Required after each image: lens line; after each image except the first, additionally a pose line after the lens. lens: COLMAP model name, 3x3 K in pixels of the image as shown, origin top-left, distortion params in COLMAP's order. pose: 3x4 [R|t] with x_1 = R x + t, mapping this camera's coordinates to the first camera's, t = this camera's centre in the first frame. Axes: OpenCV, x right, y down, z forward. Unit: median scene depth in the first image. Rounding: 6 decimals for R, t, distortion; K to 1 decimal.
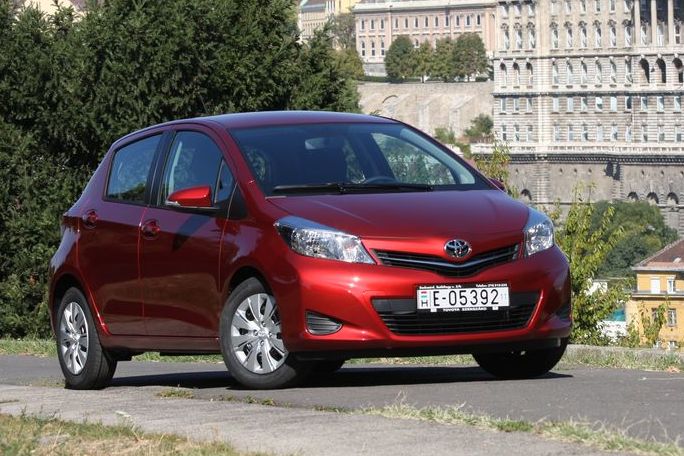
lens RADIAL K [[4274.1, 0, 342.0], [0, 4274.1, 228.0], [0, 0, 1]] dist [0.019175, -11.888436]
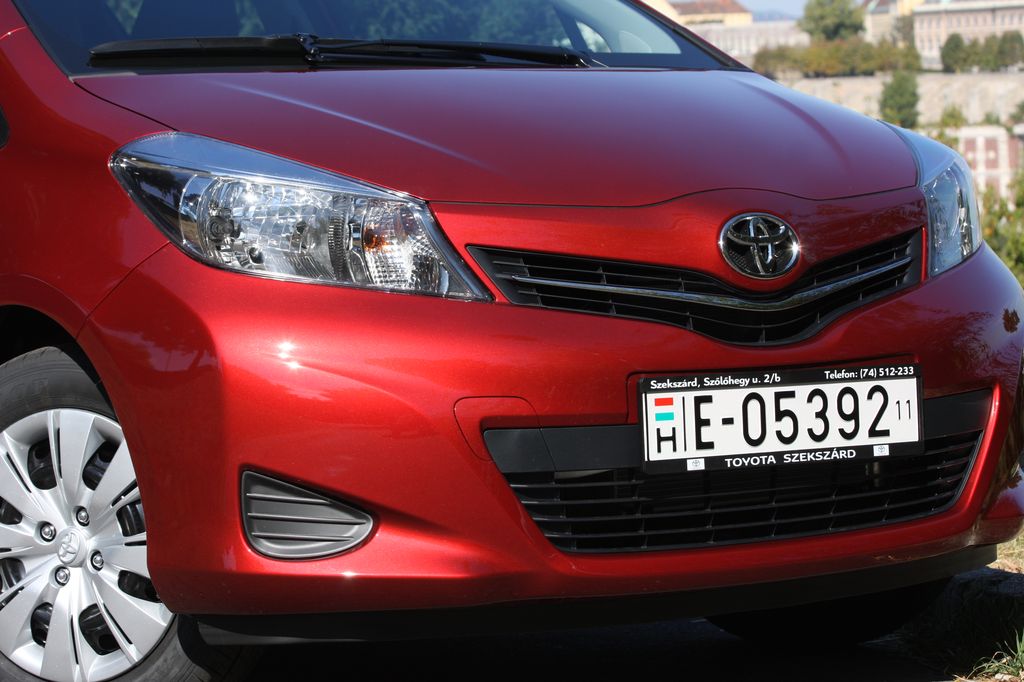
lens RADIAL K [[3545.2, 0, 512.0], [0, 3545.2, 341.0], [0, 0, 1]] dist [-0.457880, -0.183378]
pose [[0.985781, -0.003377, 0.168002, -0.028902], [-0.000415, 0.999746, 0.022532, 0.005811], [-0.168035, -0.022282, 0.985529, 0.758499]]
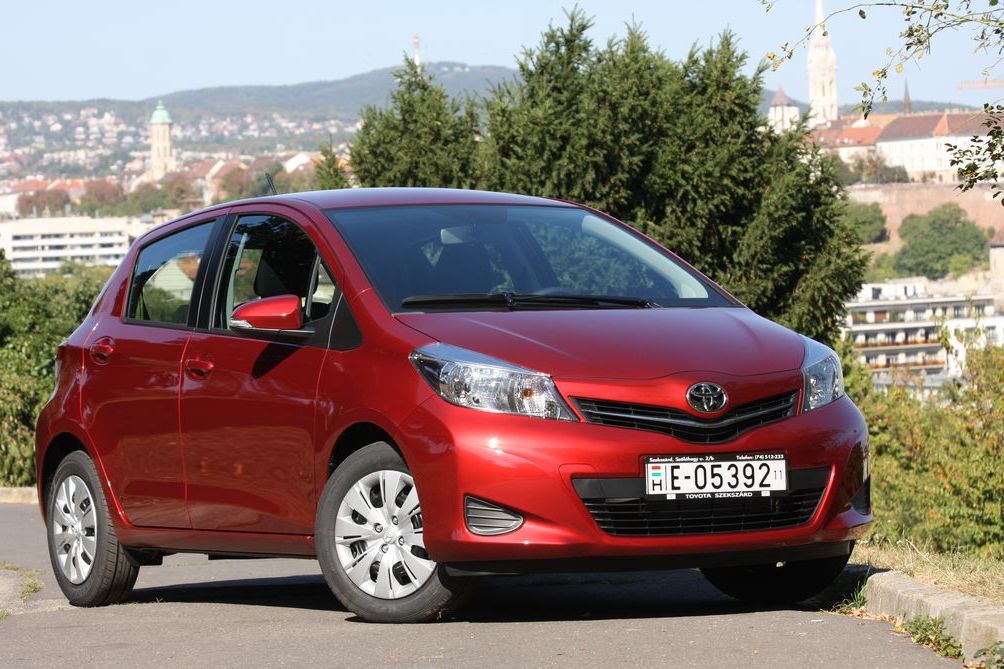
lens RADIAL K [[3939.6, 0, 502.0], [0, 3939.6, 334.5], [0, 0, 1]] dist [-0.298287, -1.895808]
pose [[0.998139, 0.010420, 0.060082, -0.036764], [-0.009475, 0.999827, -0.016003, 0.005045], [-0.060238, 0.015404, 0.998065, 0.424356]]
